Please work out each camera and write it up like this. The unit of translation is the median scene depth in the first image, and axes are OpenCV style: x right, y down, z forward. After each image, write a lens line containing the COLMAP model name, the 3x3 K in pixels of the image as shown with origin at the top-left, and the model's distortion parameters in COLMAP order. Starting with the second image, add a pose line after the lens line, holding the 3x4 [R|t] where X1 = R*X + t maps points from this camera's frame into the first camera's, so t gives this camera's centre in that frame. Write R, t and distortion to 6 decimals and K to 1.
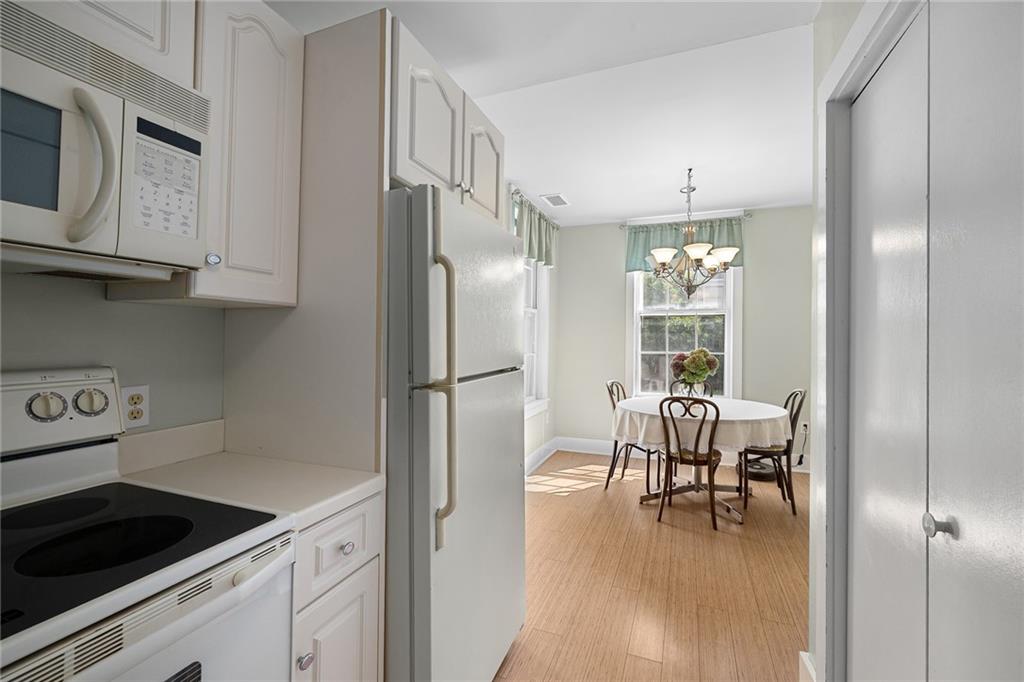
lens RADIAL K [[441.7, 0, 507.0], [0, 441.7, 343.1], [0, 0, 1]] dist [0.008651, -0.000169]
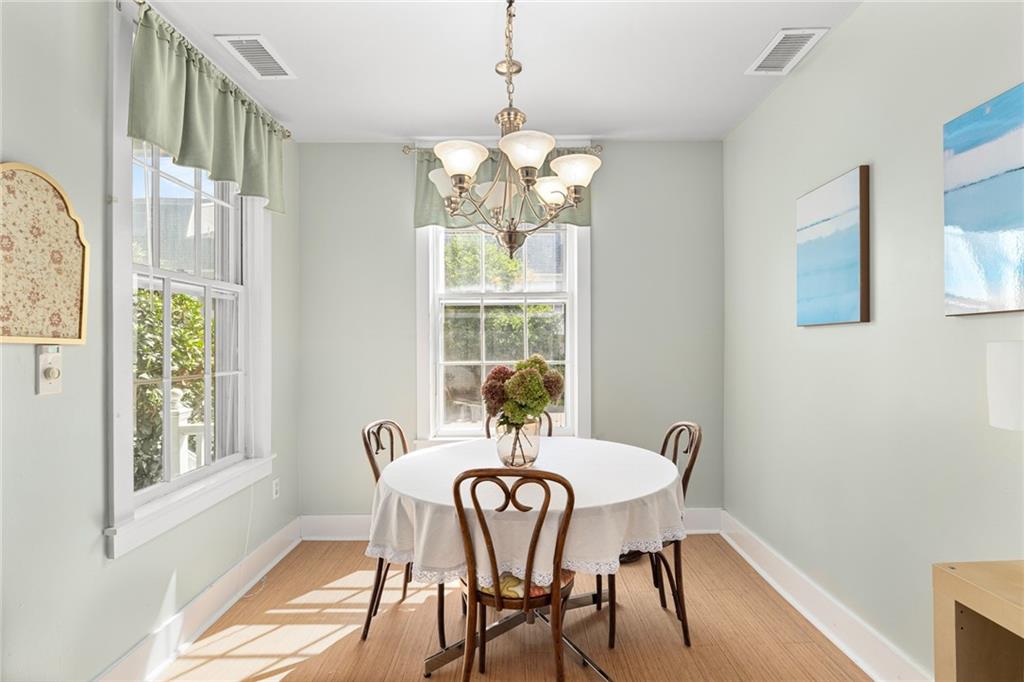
lens RADIAL K [[509.3, 0, 512.0], [0, 509.3, 341.0], [0, 0, 1]] dist [0.000030, -0.000002]
pose [[0.929018, -0.007936, 0.369950, 0.172850], [0.012724, 0.999864, -0.010504, -0.000634], [-0.369817, 0.014466, 0.928992, 0.407522]]
